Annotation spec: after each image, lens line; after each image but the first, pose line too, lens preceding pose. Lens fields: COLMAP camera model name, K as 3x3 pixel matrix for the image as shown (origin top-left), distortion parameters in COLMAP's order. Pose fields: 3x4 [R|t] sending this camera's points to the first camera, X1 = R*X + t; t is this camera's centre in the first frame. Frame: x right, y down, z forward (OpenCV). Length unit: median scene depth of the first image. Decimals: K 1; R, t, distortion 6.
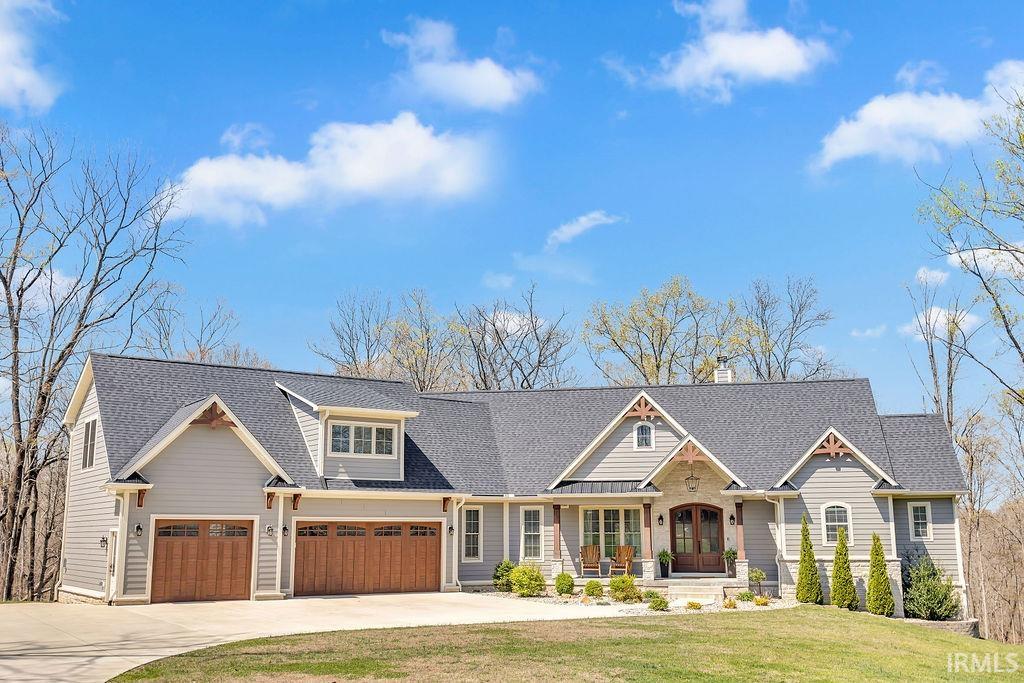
lens RADIAL K [[1058.9, 0, 479.5], [0, 1058.9, 341.9], [0, 0, 1]] dist [-0.004897, -0.021125]
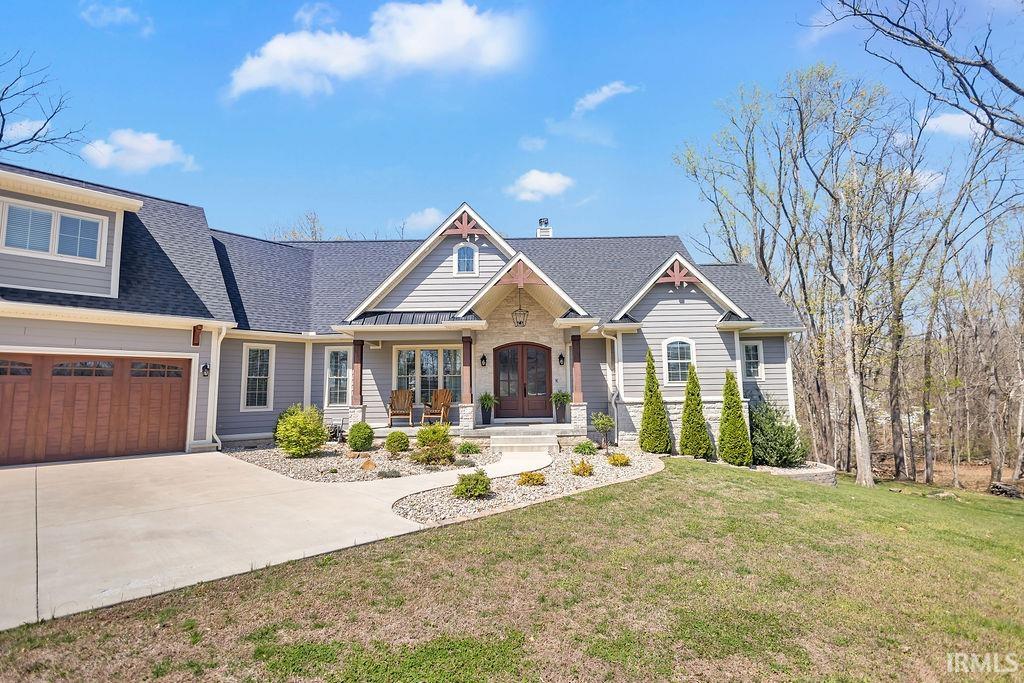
lens RADIAL K [[479.1, 0, 510.6], [0, 479.1, 357.9], [0, 0, 1]] dist [0.012213, -0.000451]
pose [[0.976370, 0.005674, 0.216031, 0.111328], [-0.027932, 0.994583, 0.100118, 0.130919], [-0.214293, -0.103786, 0.971240, 0.631348]]
